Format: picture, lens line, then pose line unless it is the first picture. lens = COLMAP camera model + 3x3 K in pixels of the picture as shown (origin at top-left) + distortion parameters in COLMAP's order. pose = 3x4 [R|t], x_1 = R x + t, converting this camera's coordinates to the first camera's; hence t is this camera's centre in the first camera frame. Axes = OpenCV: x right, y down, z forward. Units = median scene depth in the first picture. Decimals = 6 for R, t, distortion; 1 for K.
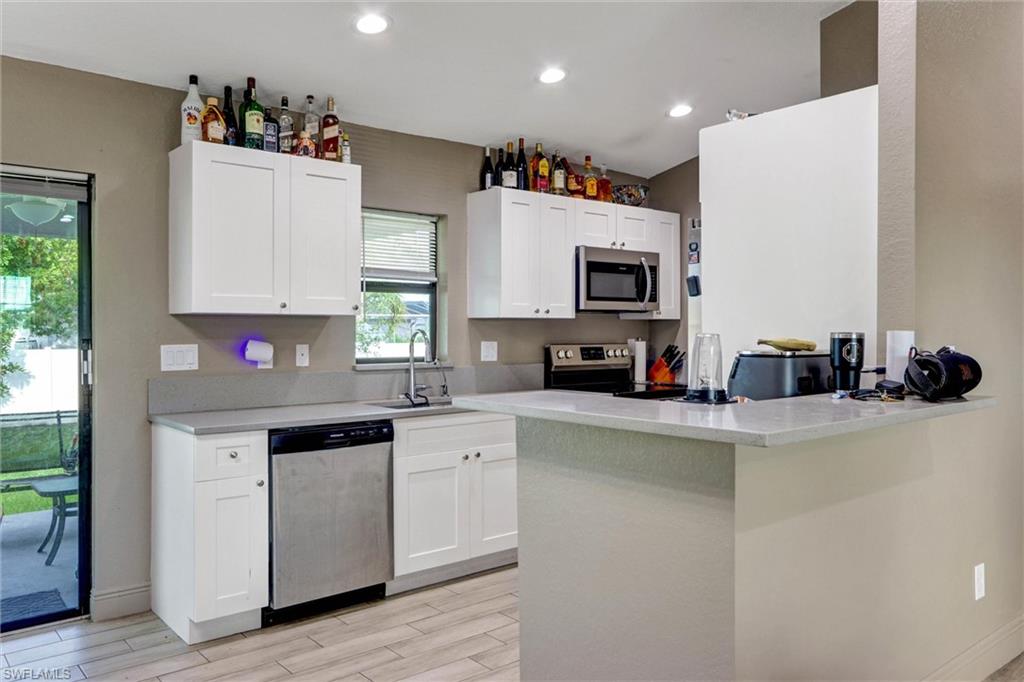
lens RADIAL K [[775.2, 0, 507.9], [0, 775.2, 332.3], [0, 0, 1]] dist [-0.000263, 0.000578]
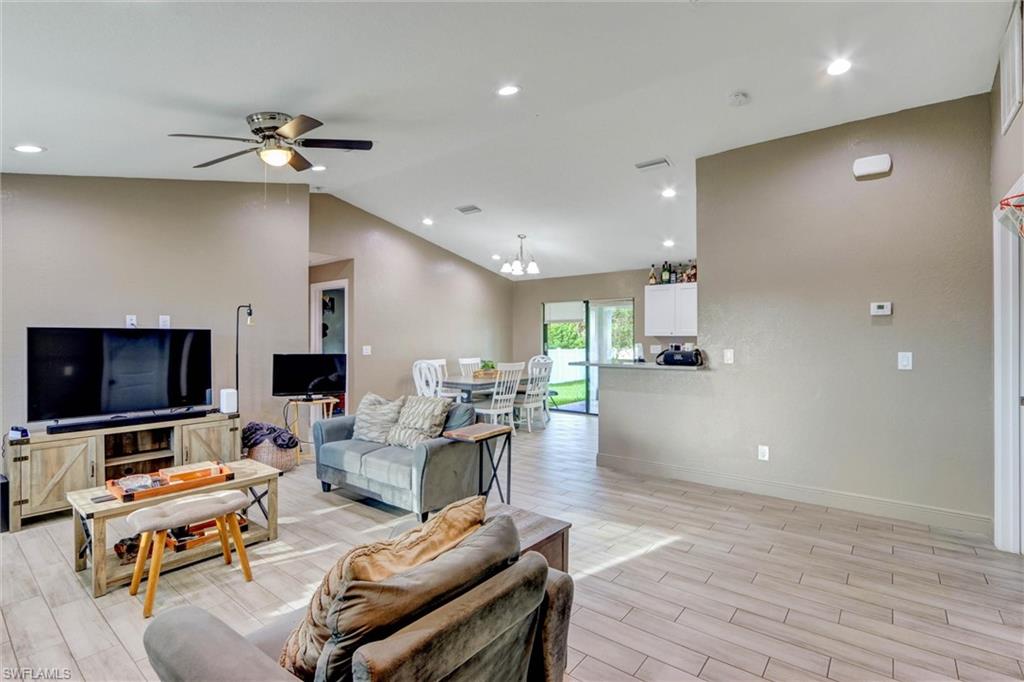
lens RADIAL K [[479.5, 0, 510.3], [0, 479.5, 336.6], [0, 0, 1]] dist [-0.001476, -0.000349]
pose [[0.174818, -0.001085, -0.984600, 1.393788], [-0.004766, 0.999987, -0.001948, -0.012186], [0.984589, 0.005033, 0.174810, 0.024801]]
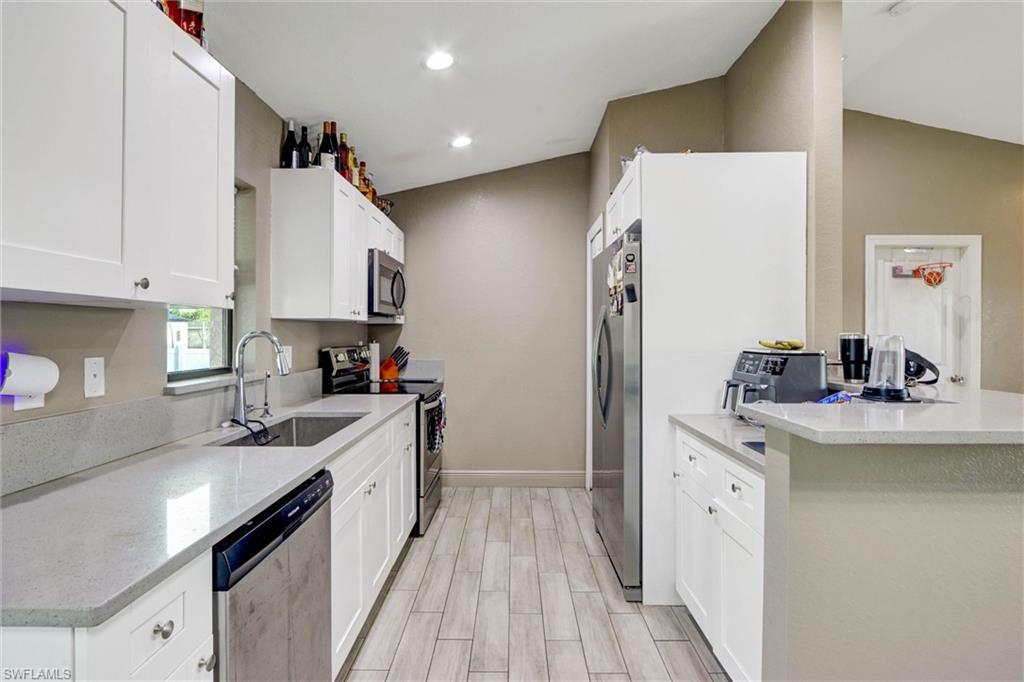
lens RADIAL K [[508.5, 0, 513.4], [0, 508.5, 329.7], [0, 0, 1]] dist [0.000650, 0.000134]
pose [[0.655603, 0.006960, 0.755074, -0.349175], [0.001775, 0.999941, -0.010759, 0.000310], [-0.755104, 0.008394, 0.655552, 0.538598]]
